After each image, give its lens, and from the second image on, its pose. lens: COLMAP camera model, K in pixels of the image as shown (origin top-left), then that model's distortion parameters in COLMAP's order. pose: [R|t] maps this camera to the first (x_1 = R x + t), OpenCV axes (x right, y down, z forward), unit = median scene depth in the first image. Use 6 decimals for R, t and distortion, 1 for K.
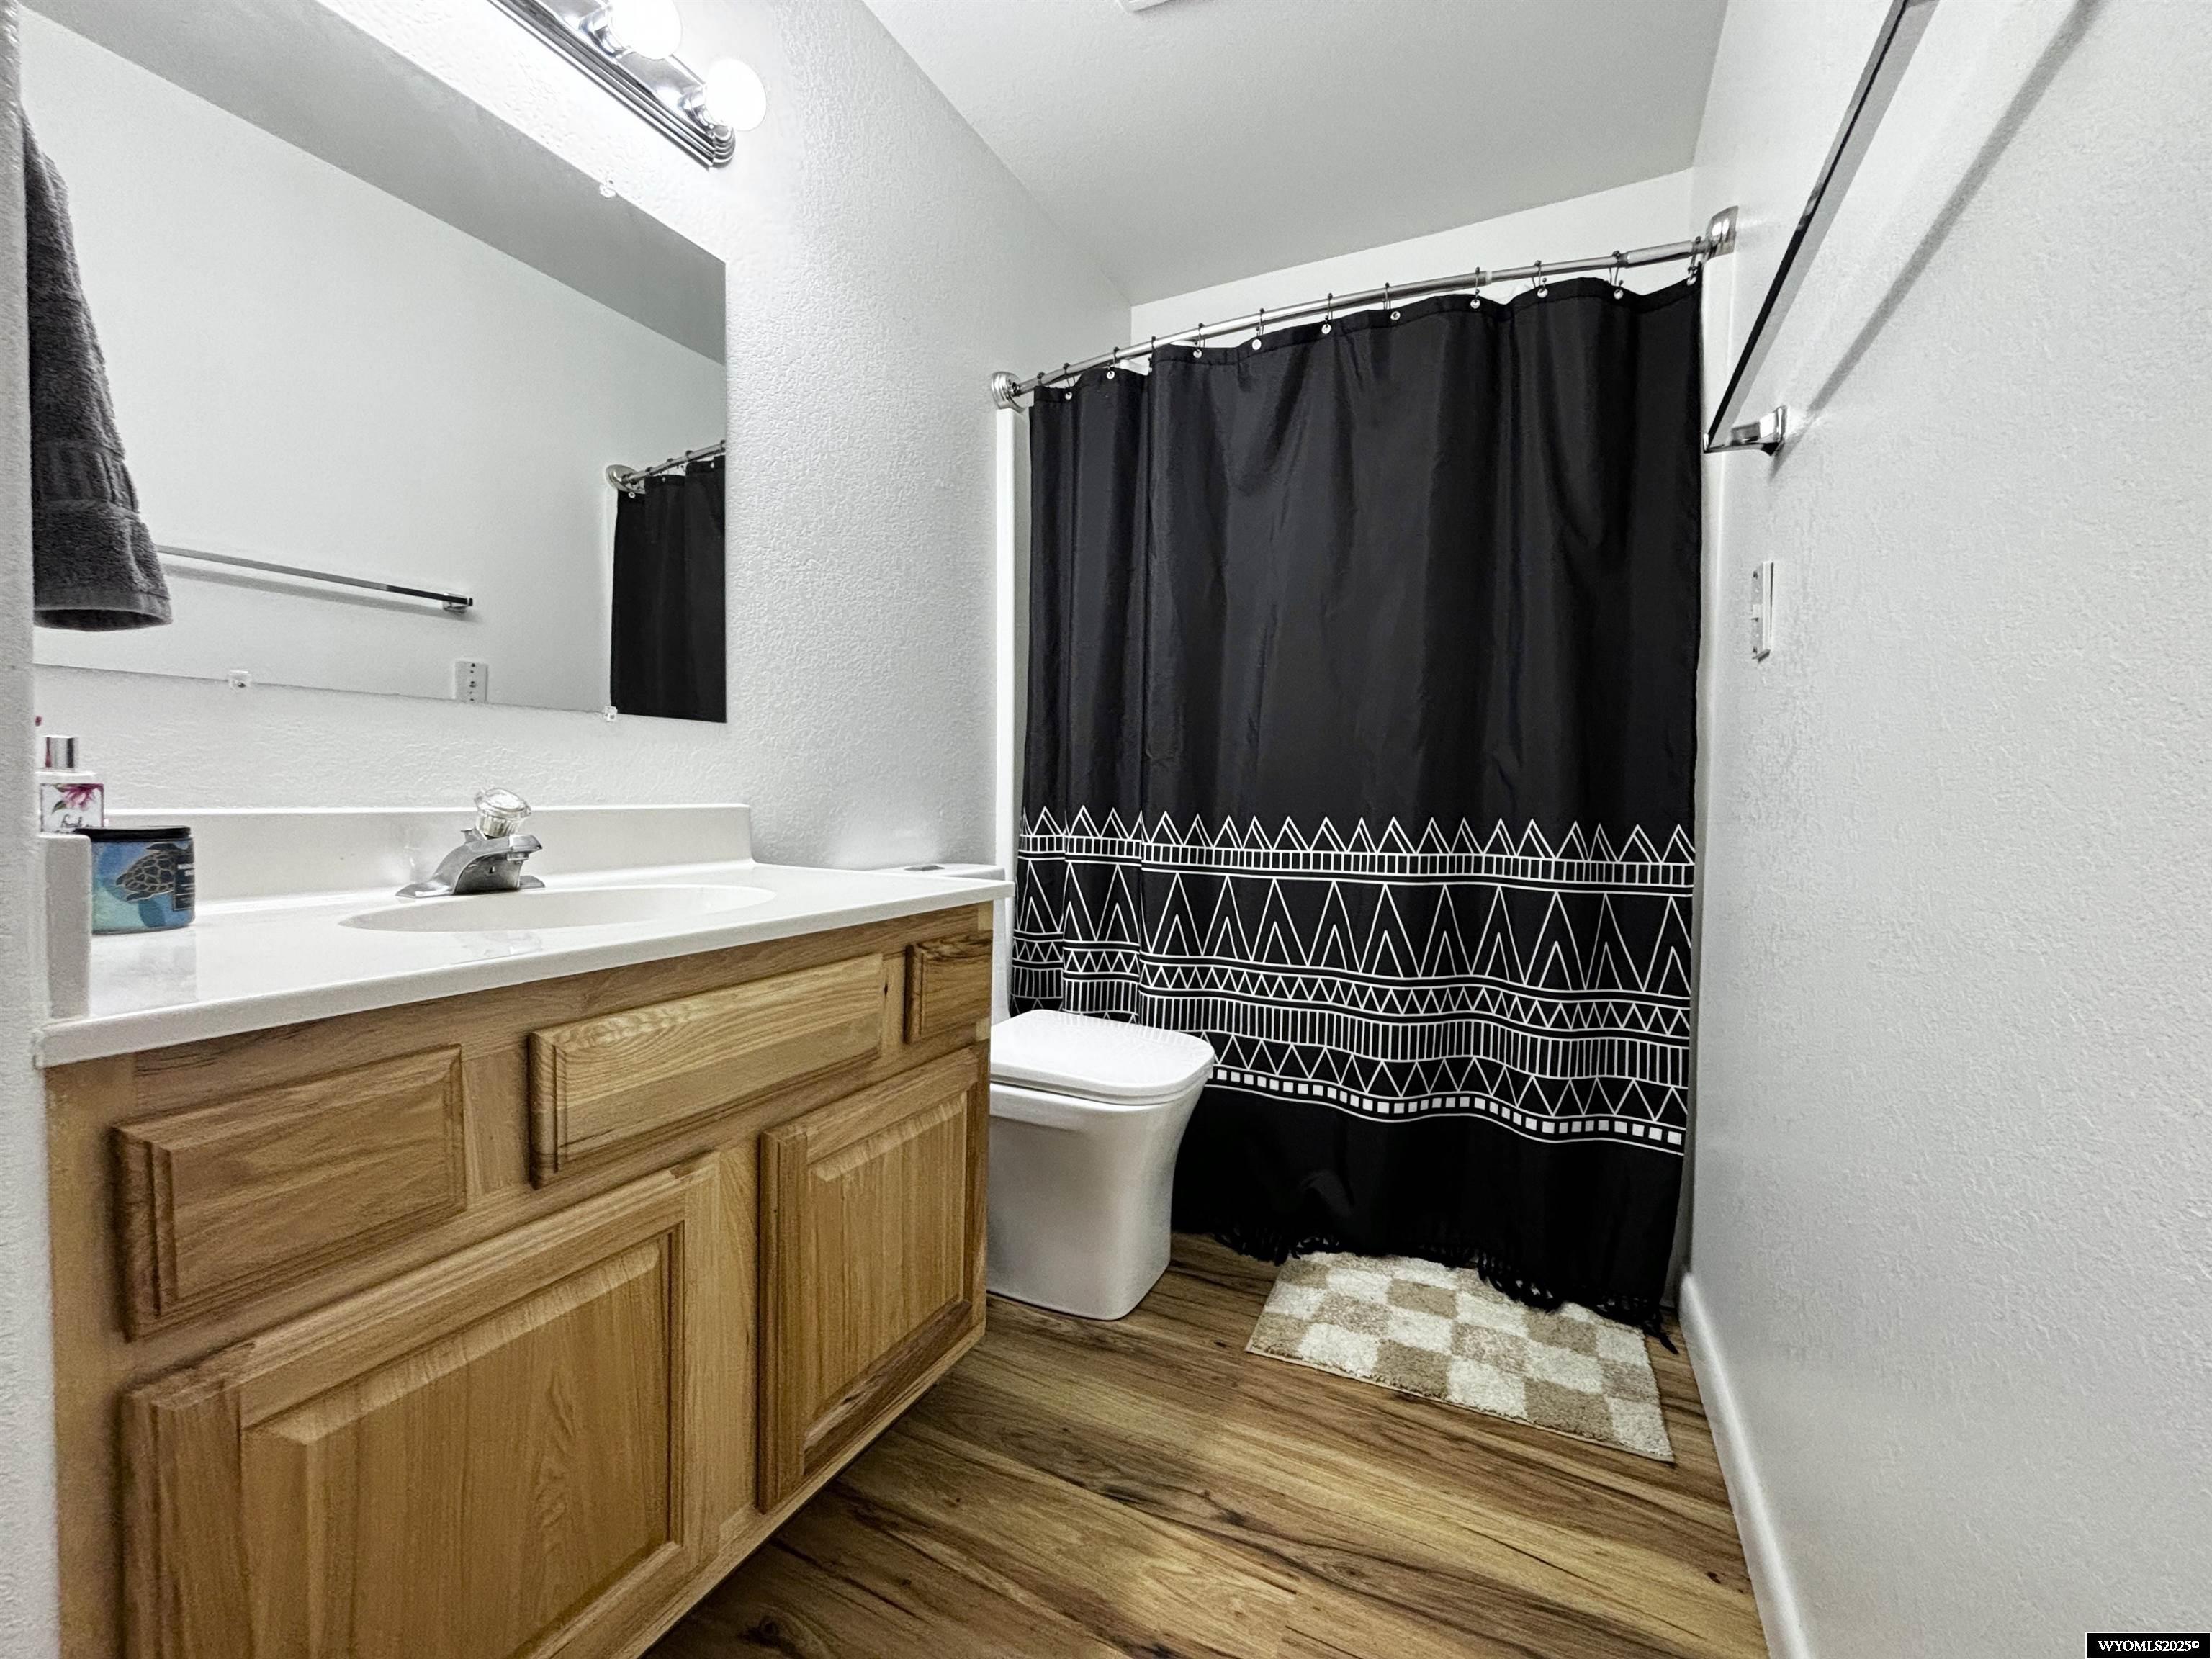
lens RADIAL K [[904.4, 0, 1103.4], [0, 904.4, 827.6], [0, 0, 1]] dist [-0.001368, 0.000964]
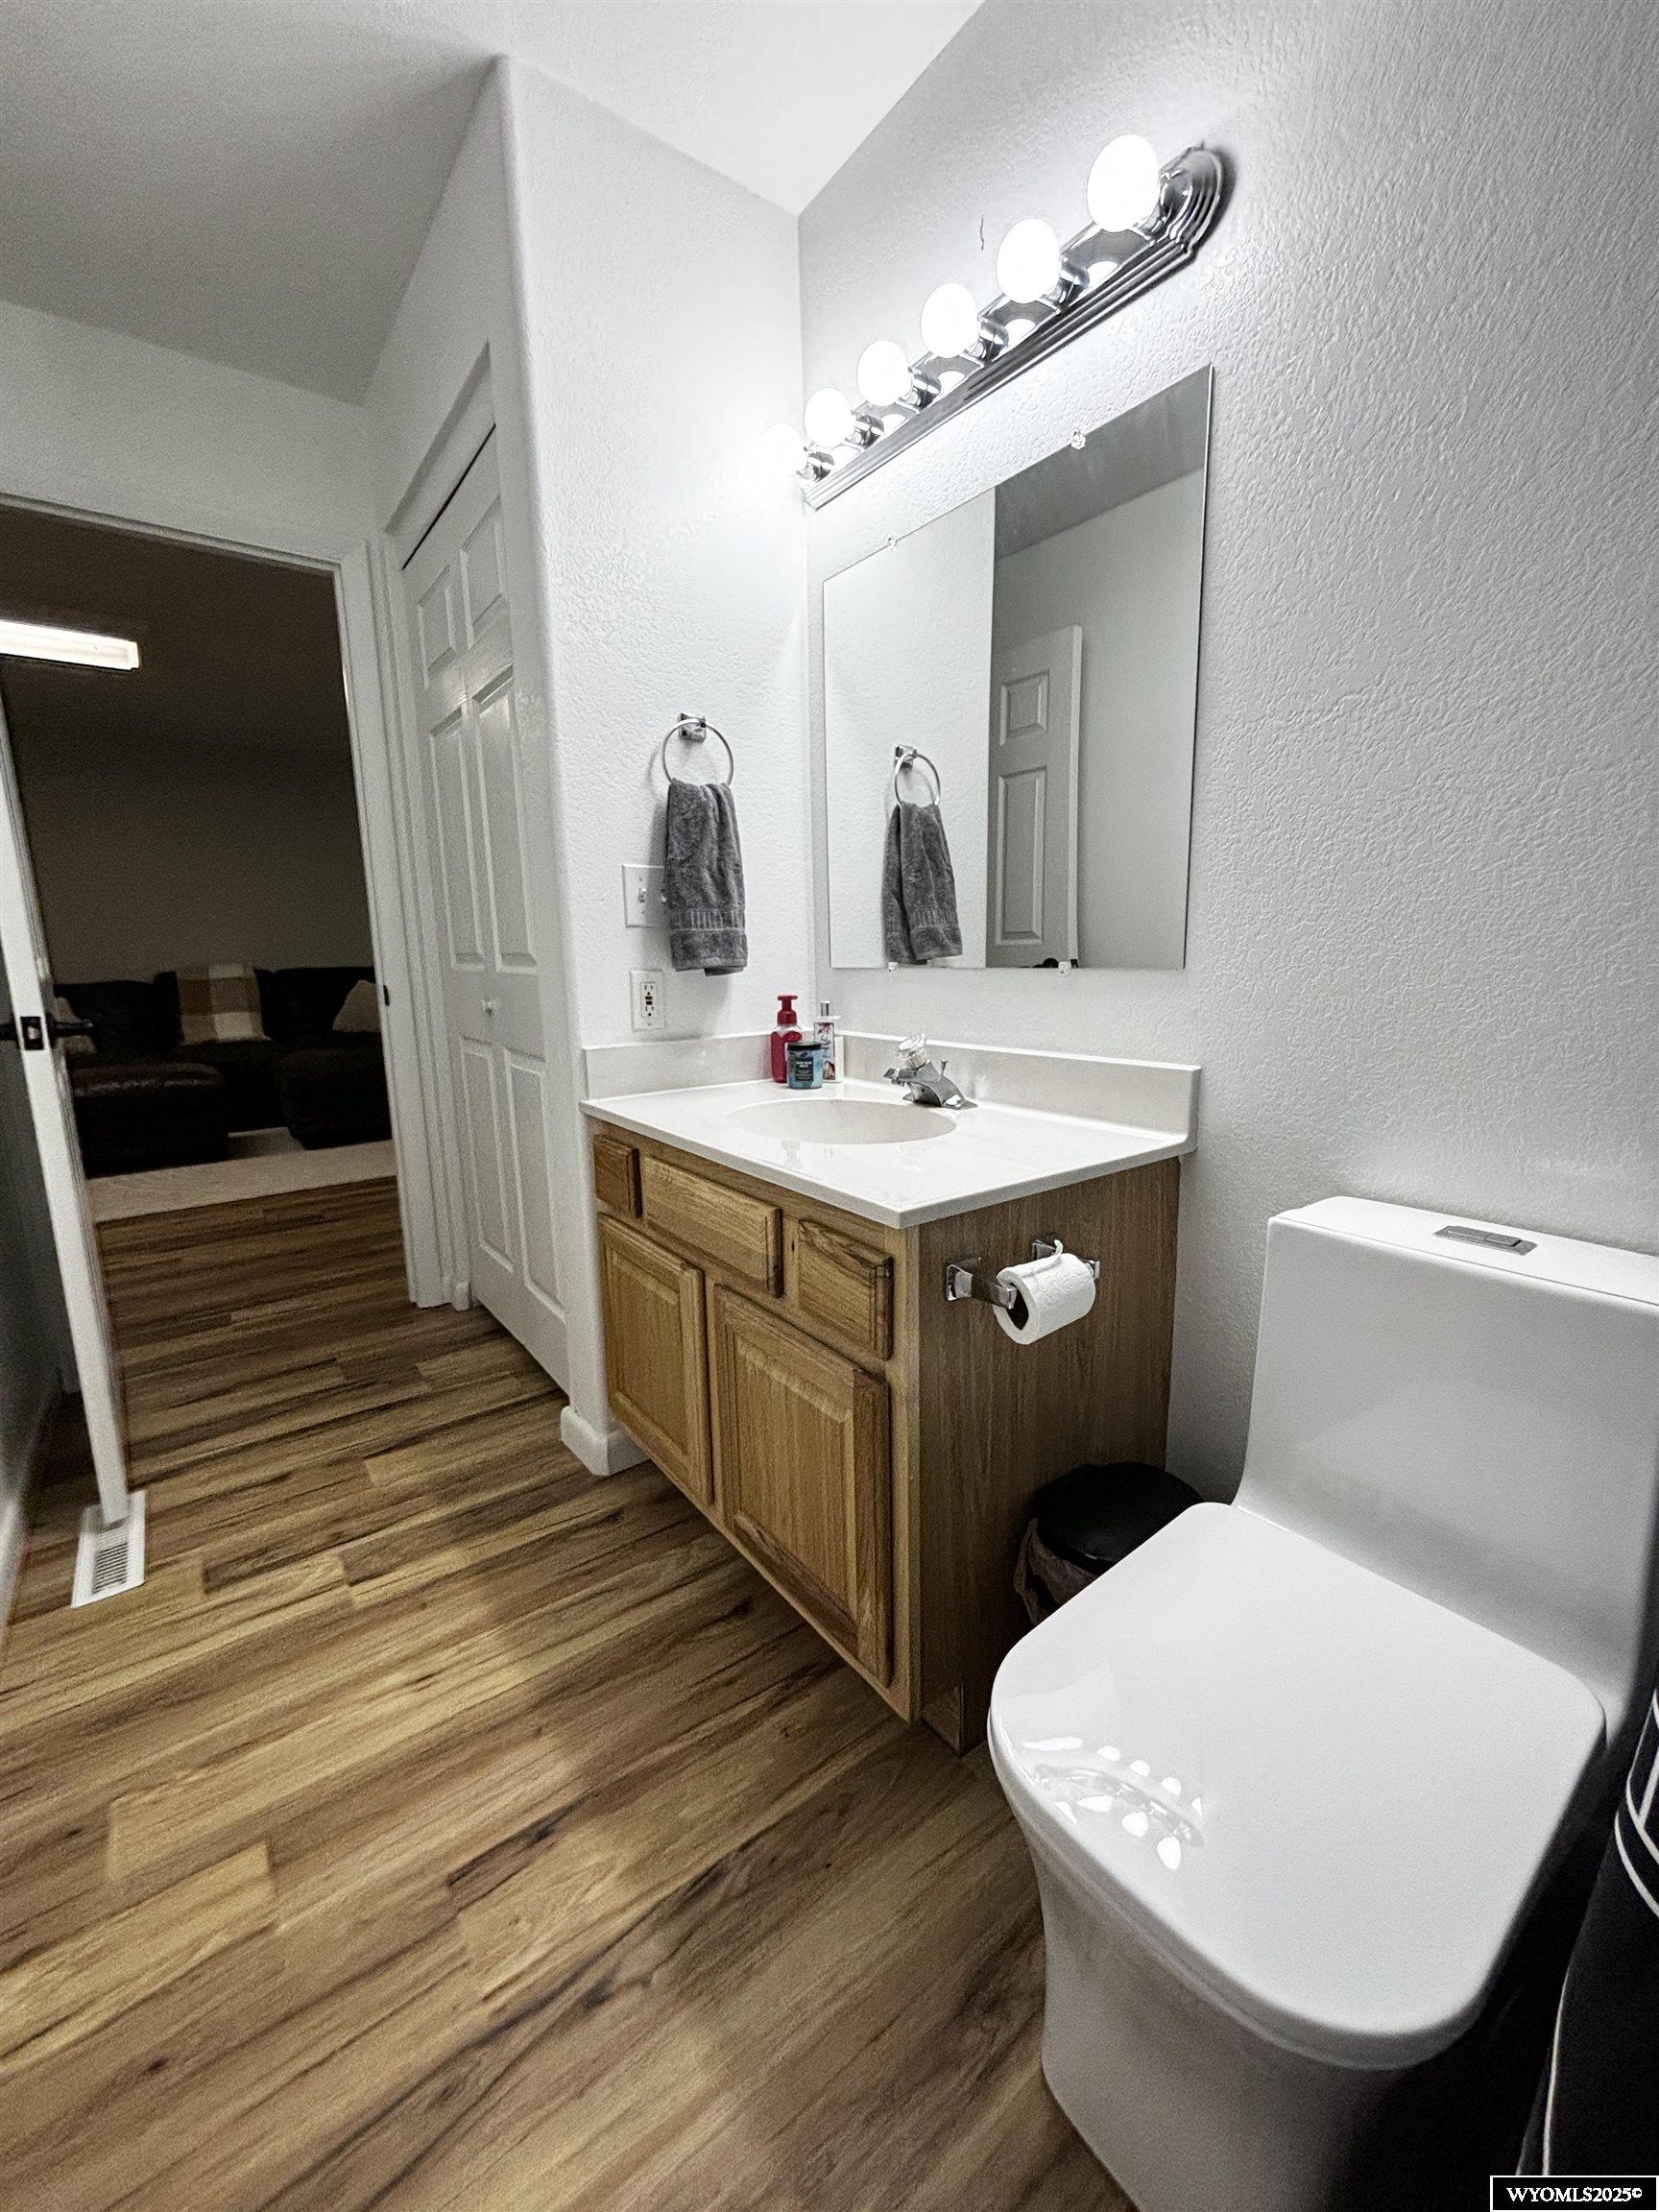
lens RADIAL K [[904.4, 0, 829.3], [0, 904.4, 1102.1], [0, 0, 1]] dist [-0.001368, 0.000964]
pose [[-0.458278, 0.149832, -0.876089, 0.654350], [-0.023506, 0.983301, 0.180464, -0.185516], [0.888498, 0.103296, -0.447103, 1.488559]]
